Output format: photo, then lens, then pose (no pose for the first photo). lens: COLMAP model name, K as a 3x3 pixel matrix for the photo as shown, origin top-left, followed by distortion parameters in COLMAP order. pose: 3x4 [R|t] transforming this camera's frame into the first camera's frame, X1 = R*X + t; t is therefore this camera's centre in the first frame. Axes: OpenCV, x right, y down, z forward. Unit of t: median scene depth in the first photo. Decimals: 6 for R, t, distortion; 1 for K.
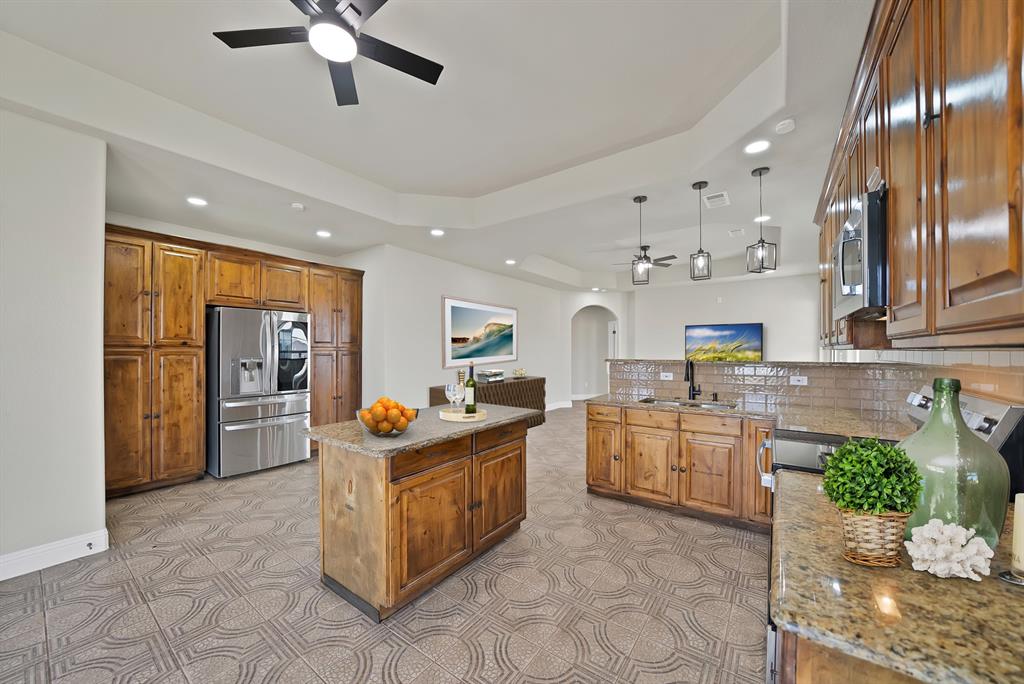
lens RADIAL K [[367.3, 0, 505.3], [0, 367.3, 349.4], [0, 0, 1]] dist [-0.023852, 0.000412]
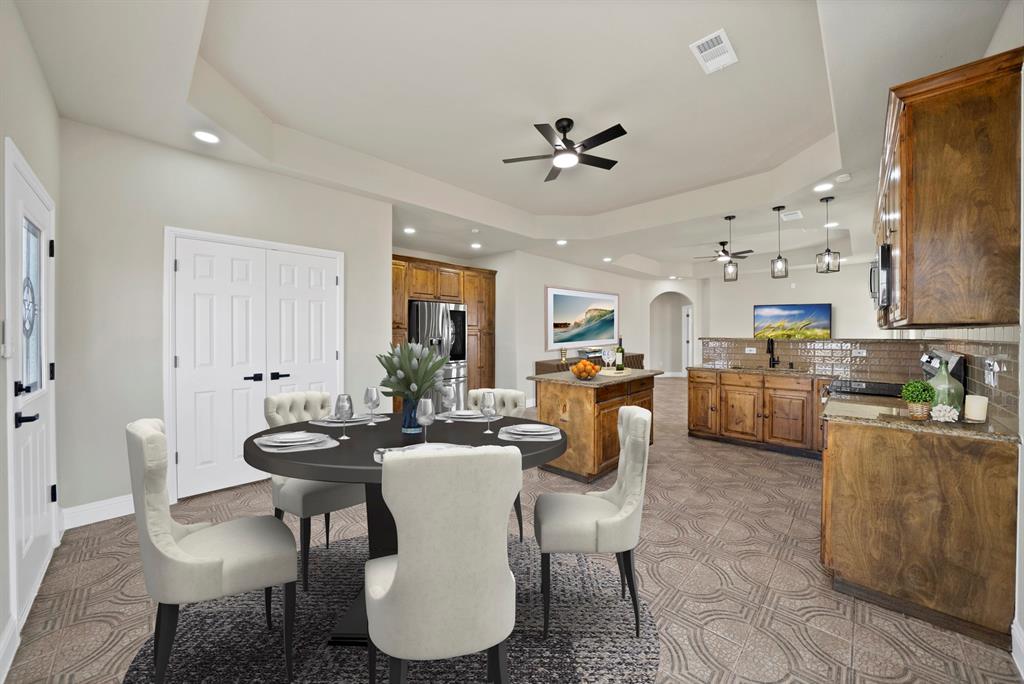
lens RADIAL K [[367.3, 0, 503.7], [0, 367.3, 332.8], [0, 0, 1]] dist [-0.023852, 0.000412]
pose [[0.990070, -0.002041, -0.140561, -0.273844], [0.002142, 0.999998, 0.000566, 0.008857], [0.140560, -0.000861, 0.990072, -0.450022]]
